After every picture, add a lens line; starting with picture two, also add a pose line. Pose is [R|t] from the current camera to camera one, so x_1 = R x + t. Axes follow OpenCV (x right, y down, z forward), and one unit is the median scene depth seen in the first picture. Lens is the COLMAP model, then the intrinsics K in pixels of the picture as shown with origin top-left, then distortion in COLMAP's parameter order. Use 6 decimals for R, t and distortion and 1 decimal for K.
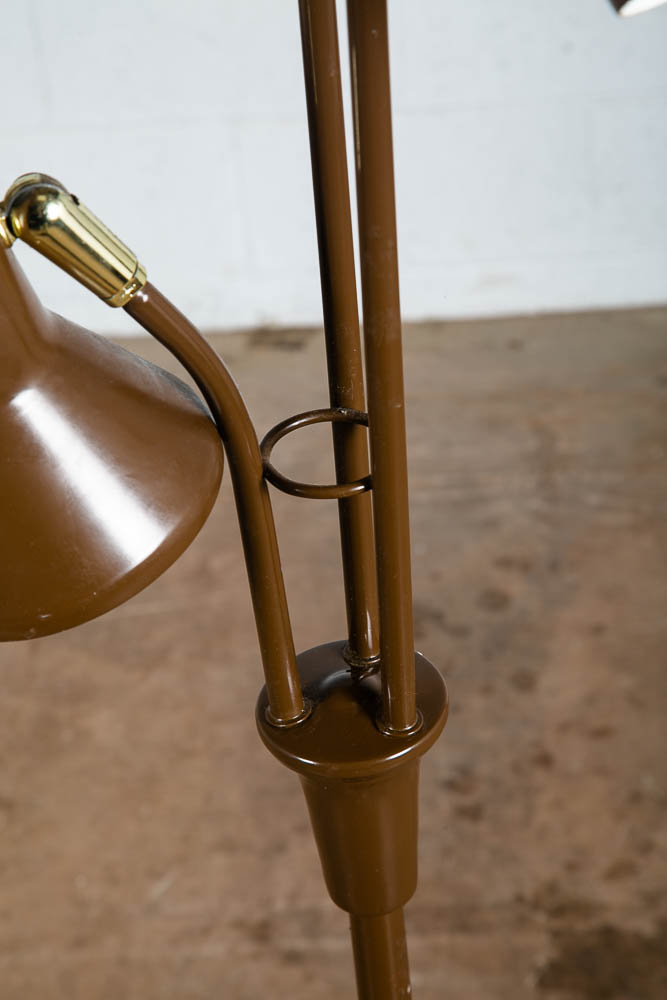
lens RADIAL K [[2411.7, 0, 324.4], [0, 2411.7, 498.6], [0, 0, 1]] dist [0.437747, 0.000000]
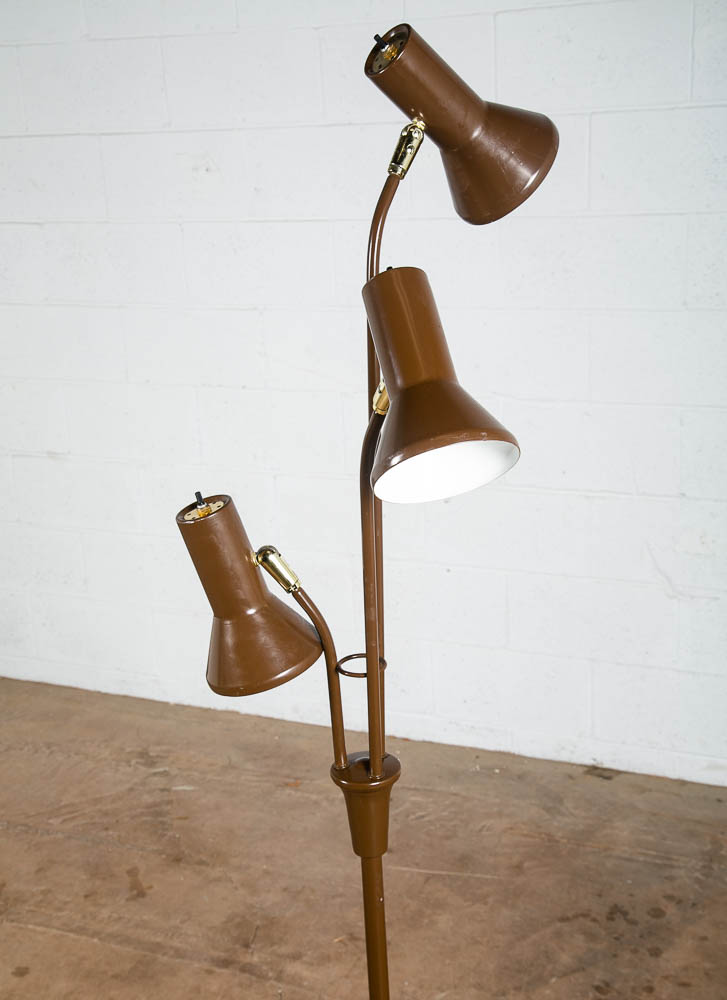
lens RADIAL K [[1411.9, 0, 364.3], [0, 1411.9, 557.5], [0, 0, 1]] dist [0.123226, 0.000000]
pose [[0.931649, 0.155643, -0.328338, 0.198923], [-0.235086, 0.947202, -0.218043, 0.083500], [0.277065, 0.280327, 0.919049, -0.211716]]
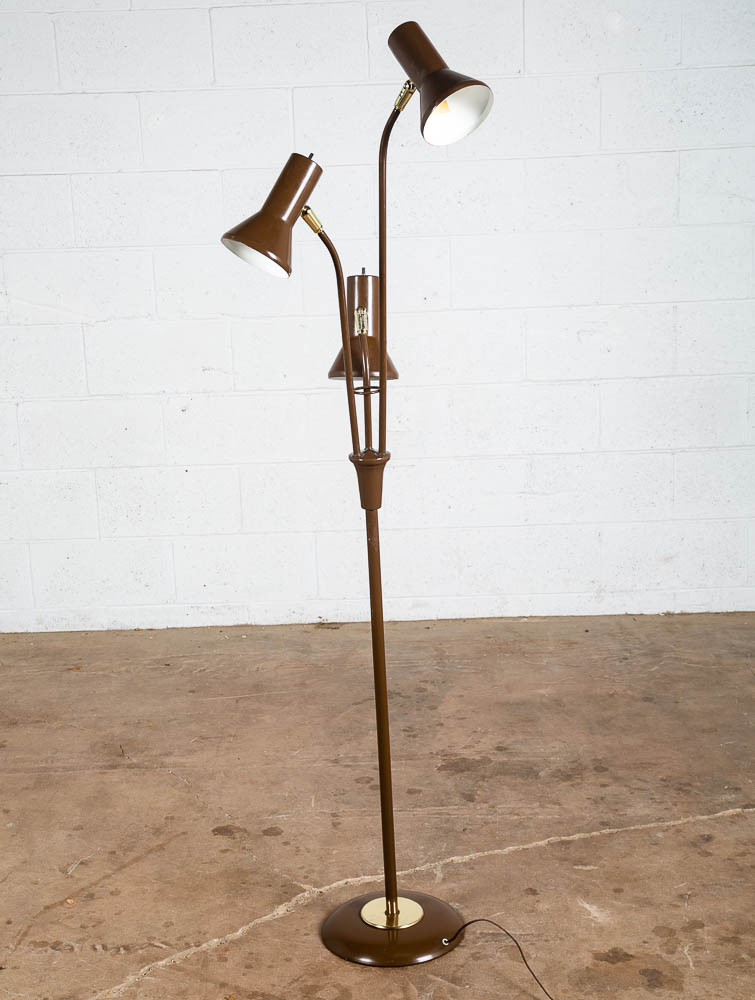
lens RADIAL K [[1738.8, 0, 361.1], [0, 1738.8, 514.3], [0, 0, 1]] dist [0.190715, 0.000000]
pose [[0.997828, 0.045613, 0.047533, -0.093491], [-0.026407, 0.937967, -0.345719, 0.541641], [-0.060354, 0.343712, 0.937133, -0.825965]]
